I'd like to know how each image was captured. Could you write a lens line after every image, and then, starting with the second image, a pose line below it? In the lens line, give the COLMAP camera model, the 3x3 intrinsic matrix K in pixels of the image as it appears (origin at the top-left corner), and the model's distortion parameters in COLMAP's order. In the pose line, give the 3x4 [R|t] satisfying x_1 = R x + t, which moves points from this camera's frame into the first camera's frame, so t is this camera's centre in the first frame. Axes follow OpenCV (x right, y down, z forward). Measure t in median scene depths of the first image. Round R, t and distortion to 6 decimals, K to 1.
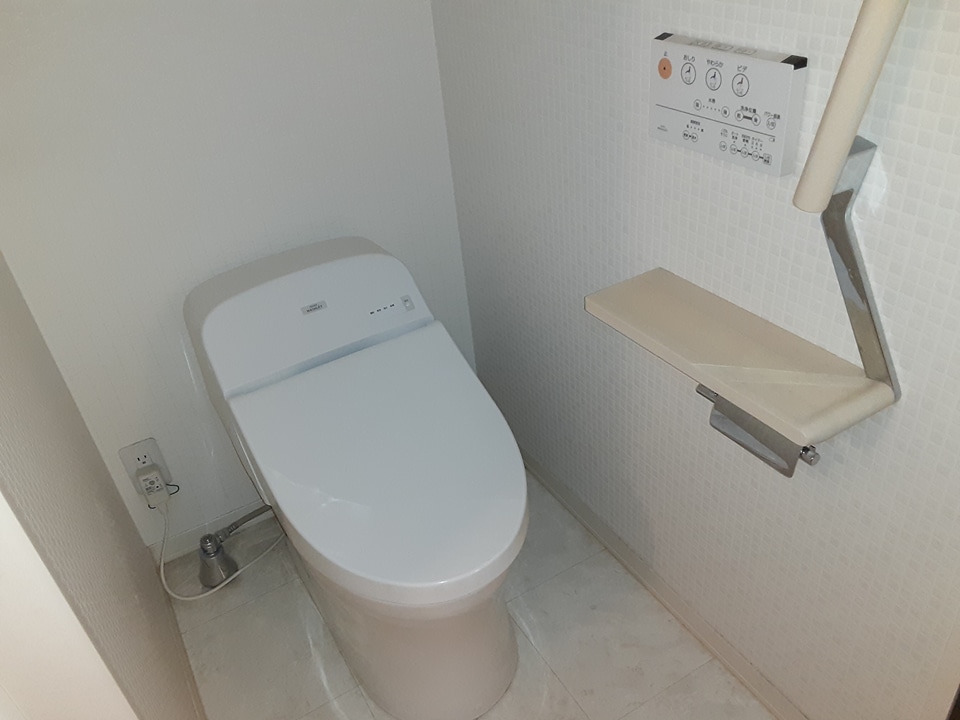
lens RADIAL K [[769.4, 0, 473.7], [0, 769.4, 362.7], [0, 0, 1]] dist [0.124122, -0.194429]
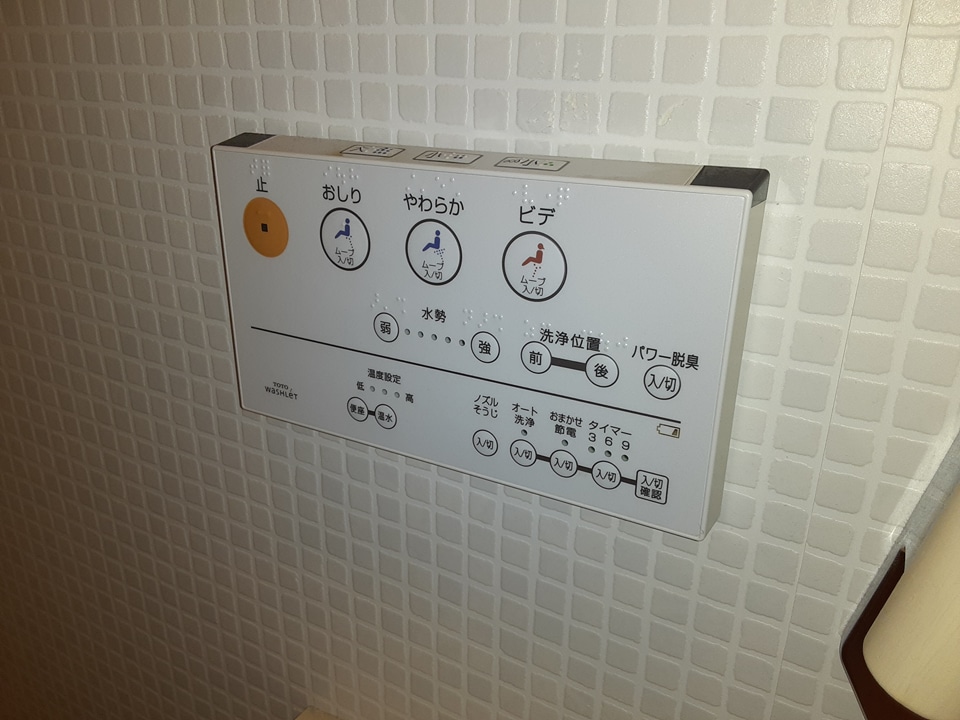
lens RADIAL K [[769.4, 0, 473.7], [0, 769.4, 362.7], [0, 0, 1]] dist [0.124122, -0.194429]
pose [[0.855690, -0.083055, 0.510779, 0.157077], [0.201843, 0.962426, -0.181645, -0.260334], [-0.476501, 0.258529, 0.840303, 0.745762]]
